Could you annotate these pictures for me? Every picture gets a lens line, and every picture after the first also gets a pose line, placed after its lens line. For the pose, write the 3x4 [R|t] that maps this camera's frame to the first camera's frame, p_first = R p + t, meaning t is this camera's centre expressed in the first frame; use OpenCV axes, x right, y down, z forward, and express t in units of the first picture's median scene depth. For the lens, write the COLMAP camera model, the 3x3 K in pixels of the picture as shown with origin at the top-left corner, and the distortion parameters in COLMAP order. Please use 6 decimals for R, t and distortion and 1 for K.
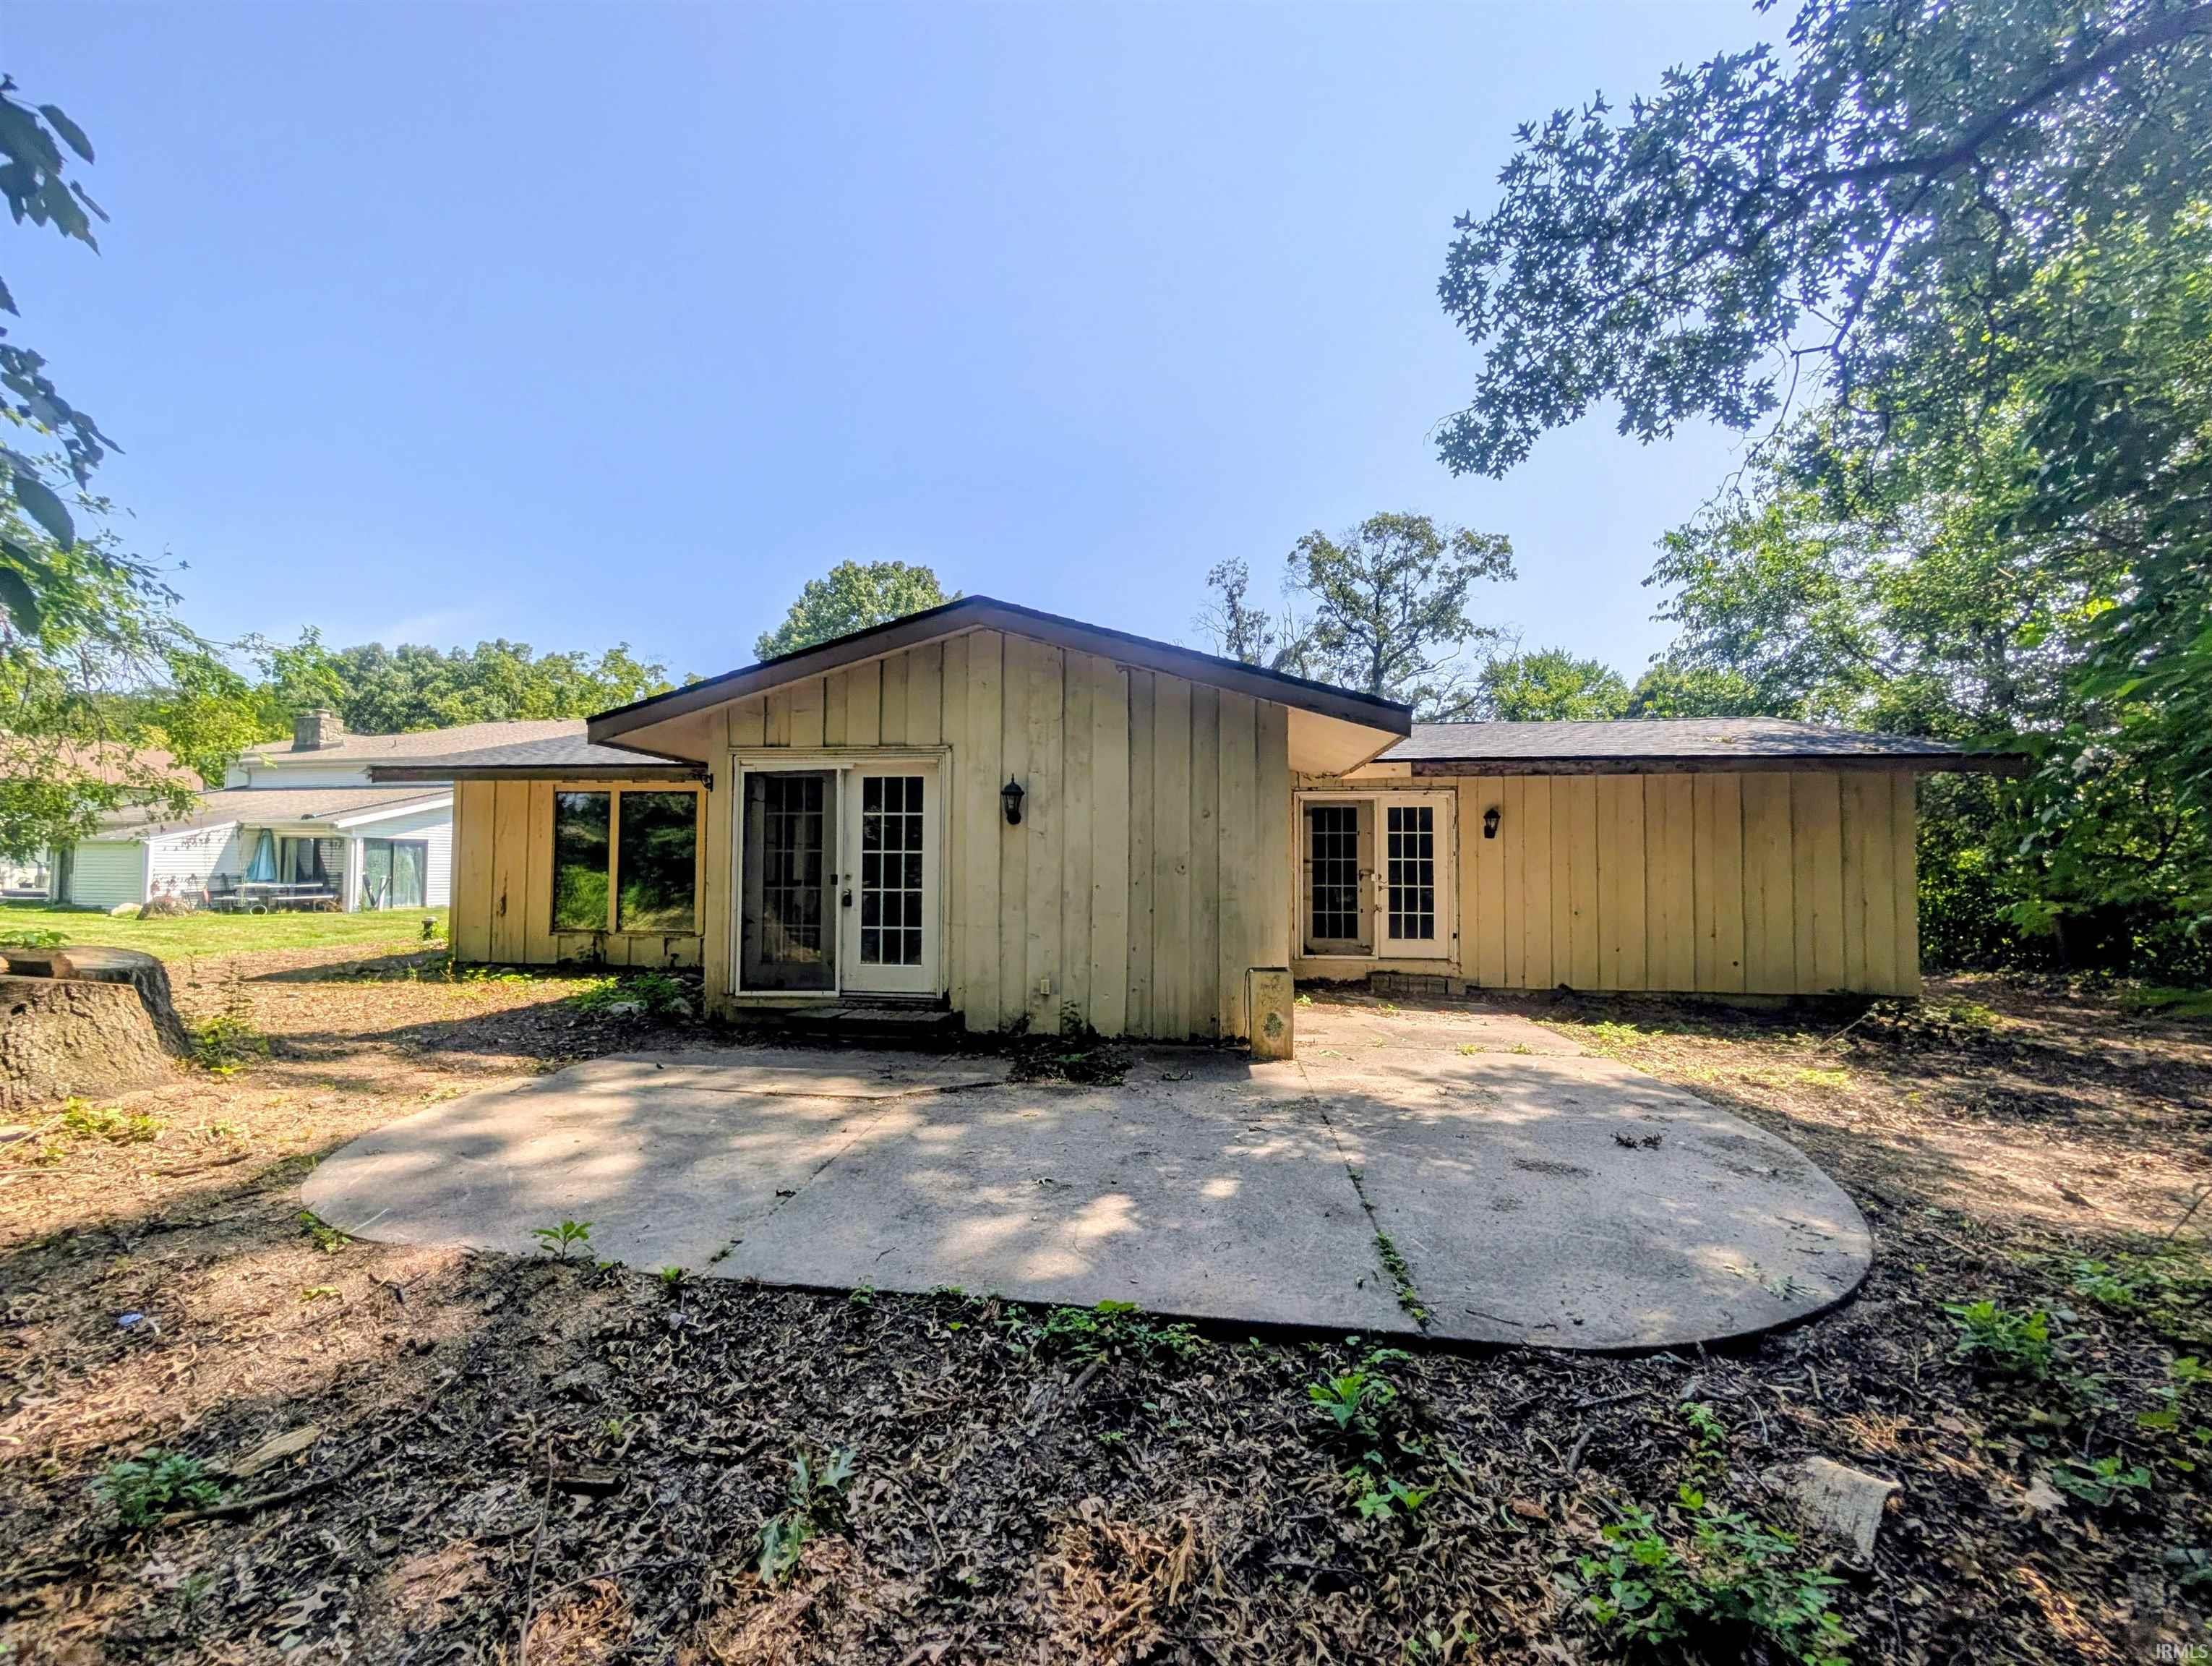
lens RADIAL K [[781.2, 0, 1106.0], [0, 781.2, 833.0], [0, 0, 1]] dist [-0.000538, -0.000011]
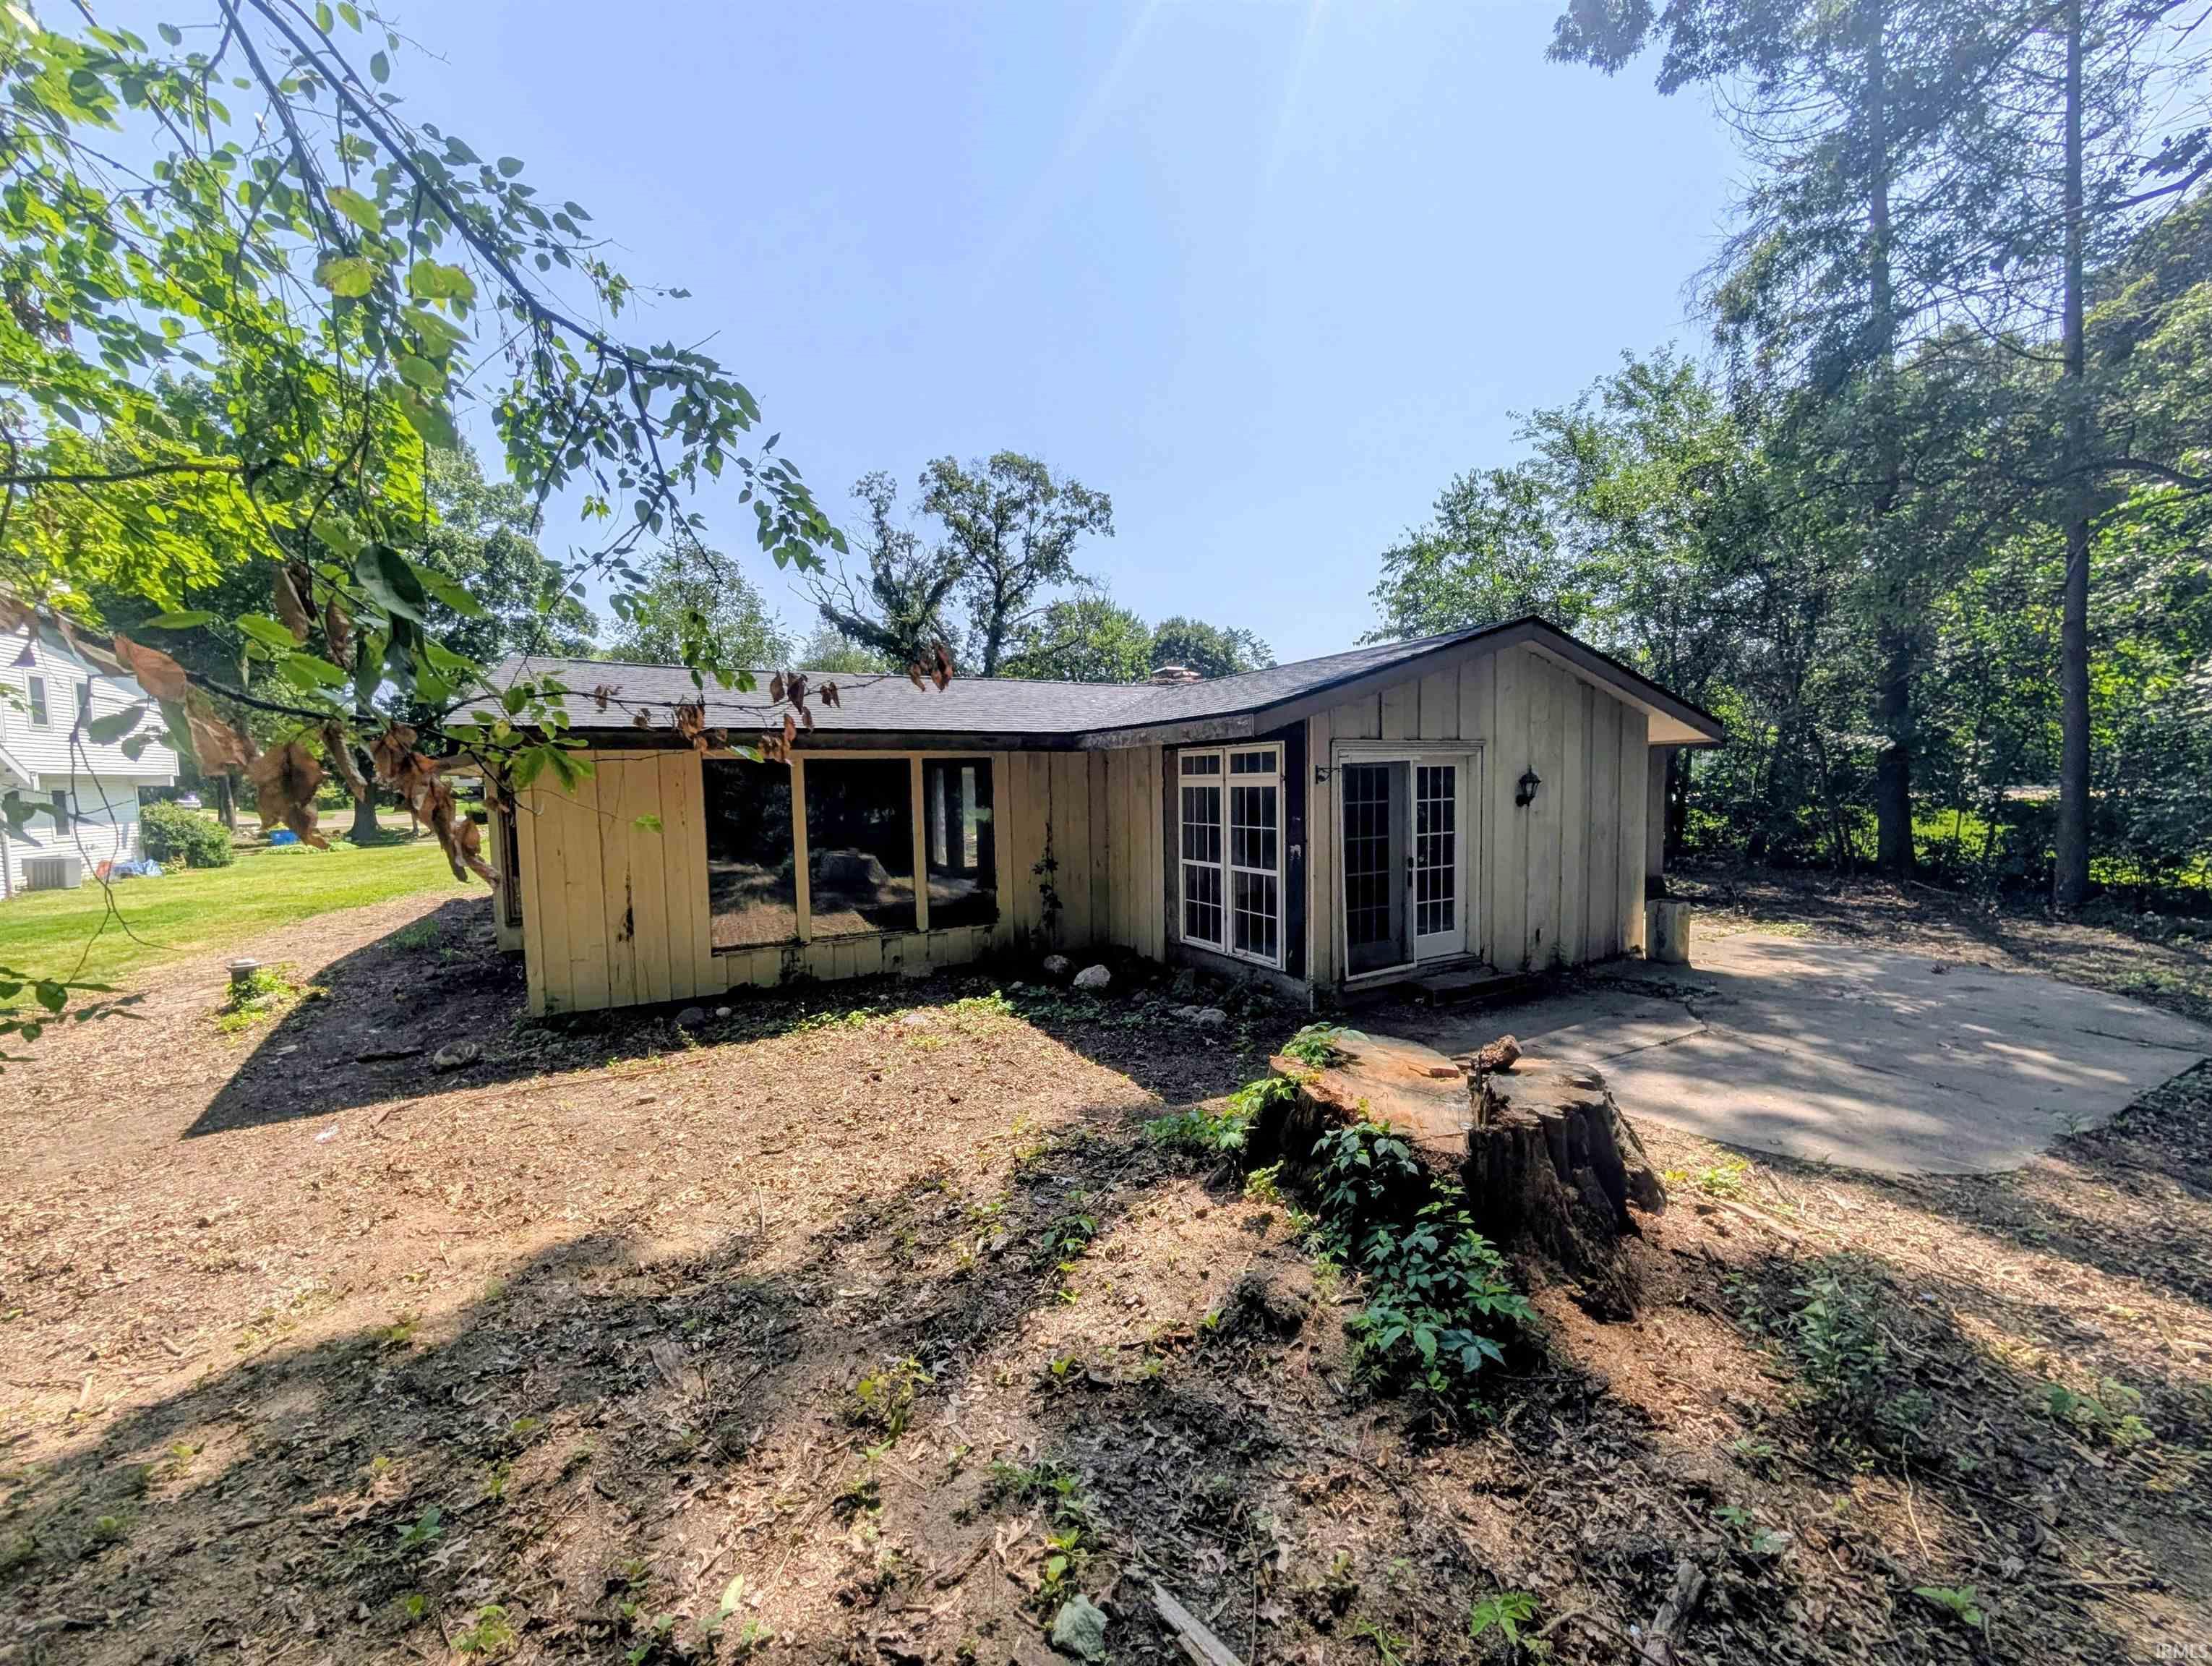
lens RADIAL K [[770.2, 0, 1106.0], [0, 770.2, 833.0], [0, 0, 1]] dist [-0.000320, -0.000005]
pose [[0.841857, -0.057341, 0.536646, -1.259052], [0.003124, 0.994841, 0.101398, -0.089201], [-0.539691, -0.083687, 0.837693, 0.330891]]
